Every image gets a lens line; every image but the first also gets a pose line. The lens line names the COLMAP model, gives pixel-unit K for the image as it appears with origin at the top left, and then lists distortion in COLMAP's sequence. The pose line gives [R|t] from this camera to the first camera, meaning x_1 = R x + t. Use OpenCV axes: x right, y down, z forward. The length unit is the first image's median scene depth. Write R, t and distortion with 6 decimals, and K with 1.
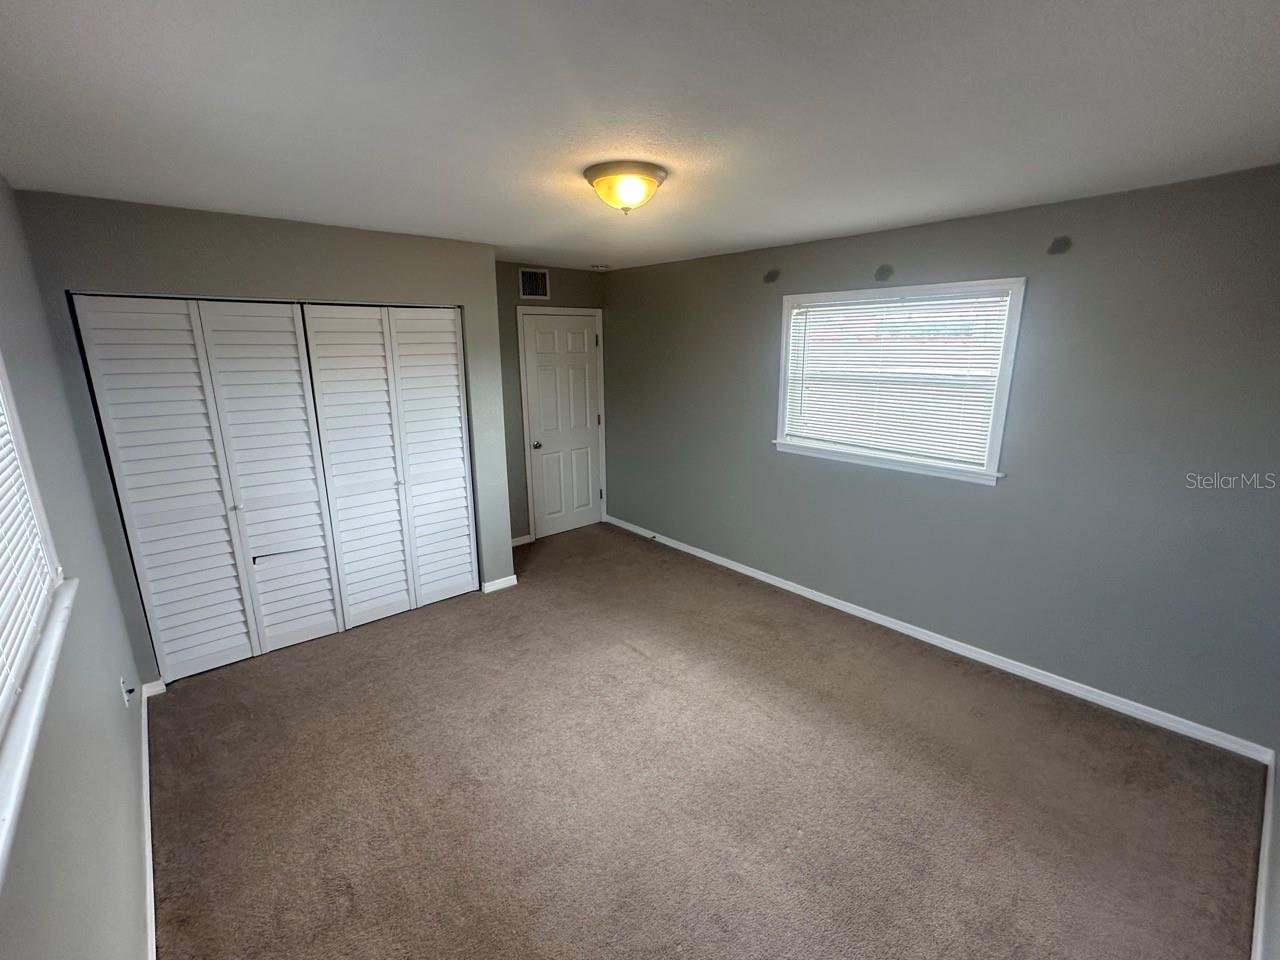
lens RADIAL K [[574.7, 0, 640.0], [0, 574.7, 480.0], [0, 0, 1]] dist [-0.002455, 0.000542]
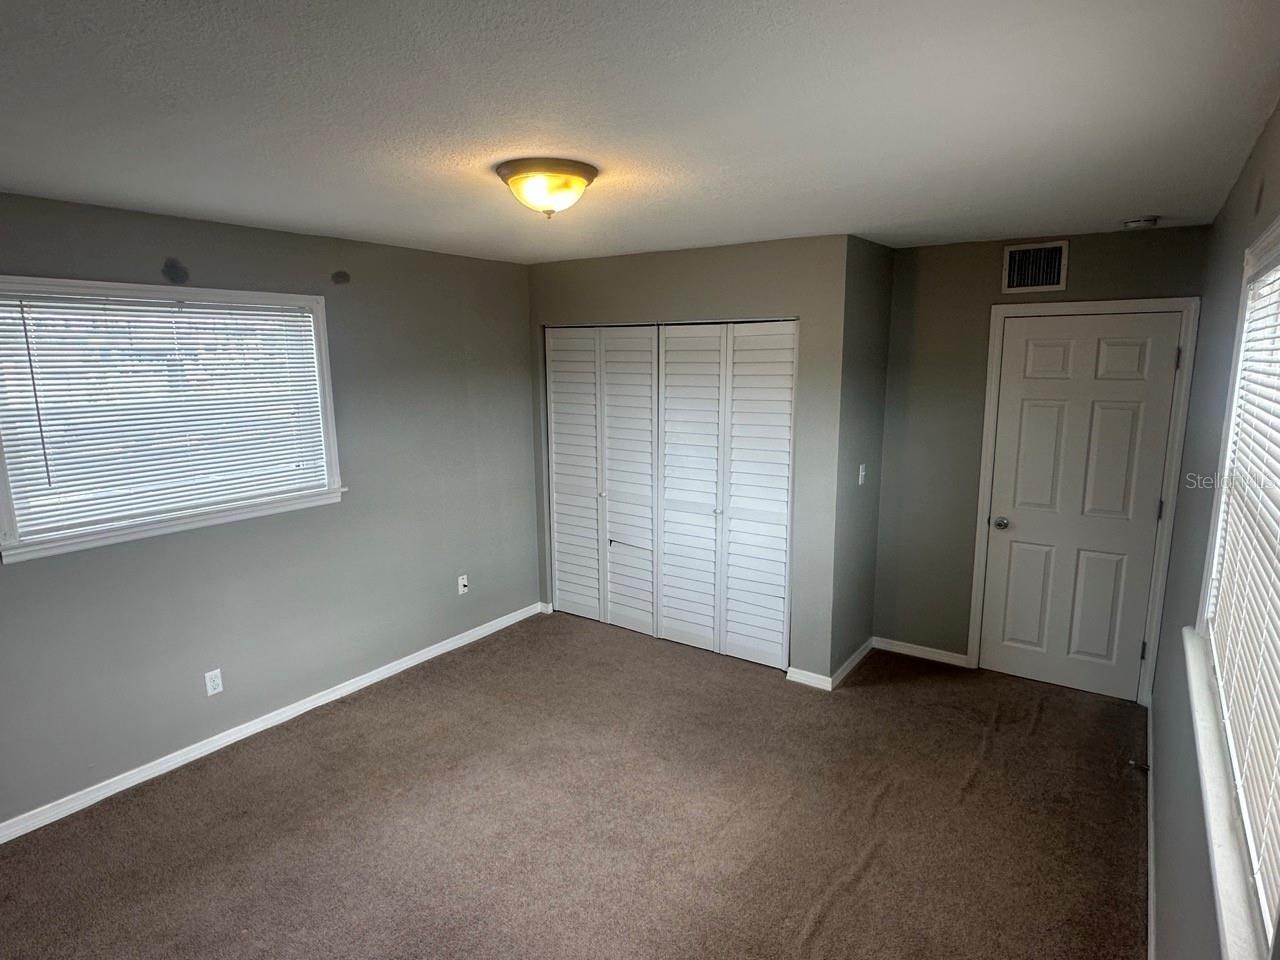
lens RADIAL K [[730.7, 0, 640.0], [0, 730.7, 480.0], [0, 0, 1]] dist [-0.000832, -0.000285]
pose [[0.225655, 0.170202, -0.959224, 0.665393], [-0.223878, 0.967328, 0.118974, -0.154284], [0.948134, 0.187902, 0.256387, 0.569745]]
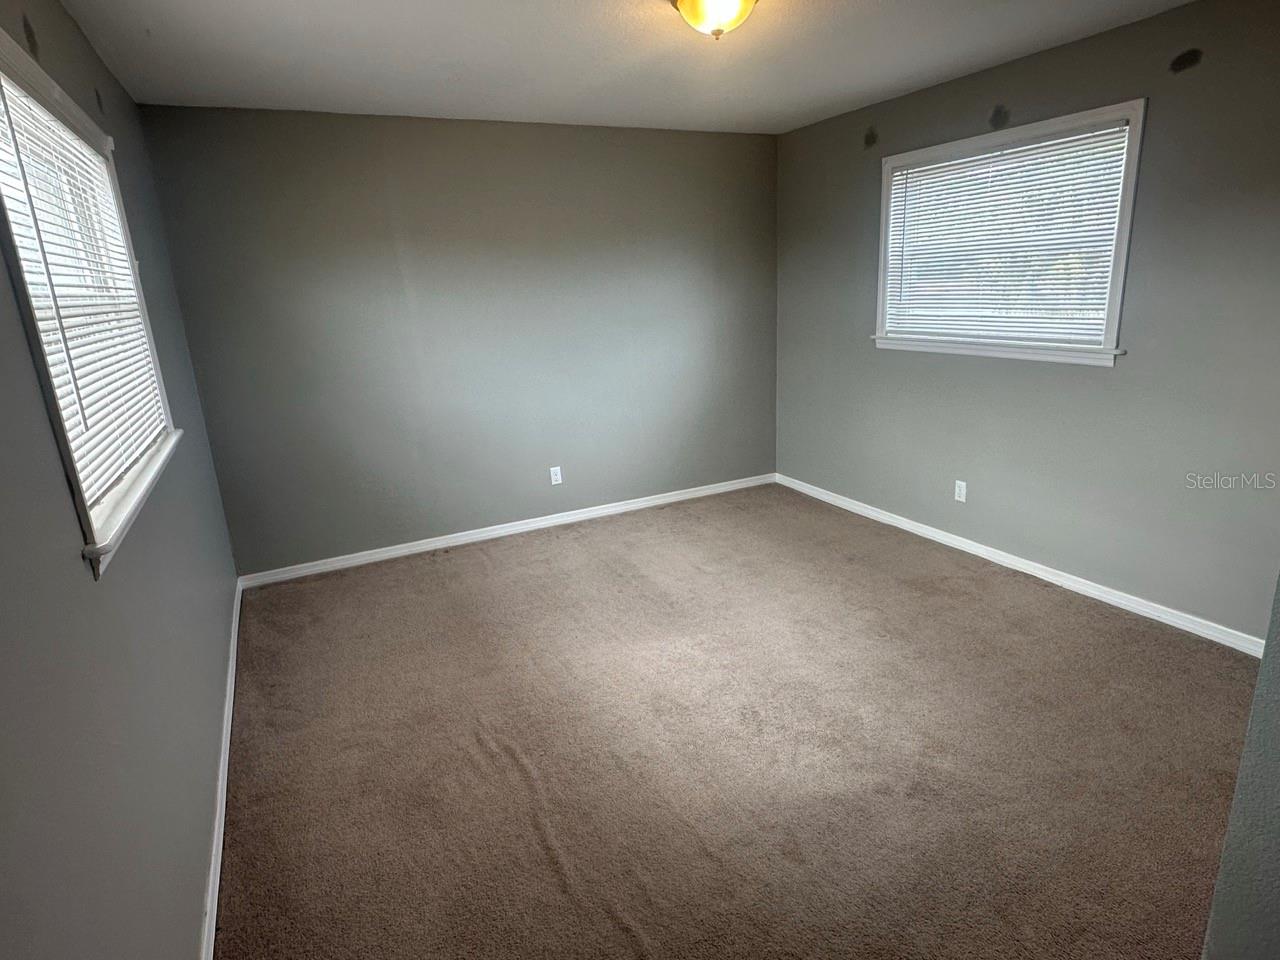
lens RADIAL K [[730.7, 0, 640.0], [0, 730.7, 480.0], [0, 0, 1]] dist [-0.000832, -0.000285]
pose [[-0.960757, -0.013890, 0.277045, -0.141995], [0.123329, 0.873217, 0.471468, -0.259887], [-0.248469, 0.487133, -0.837236, 1.359923]]
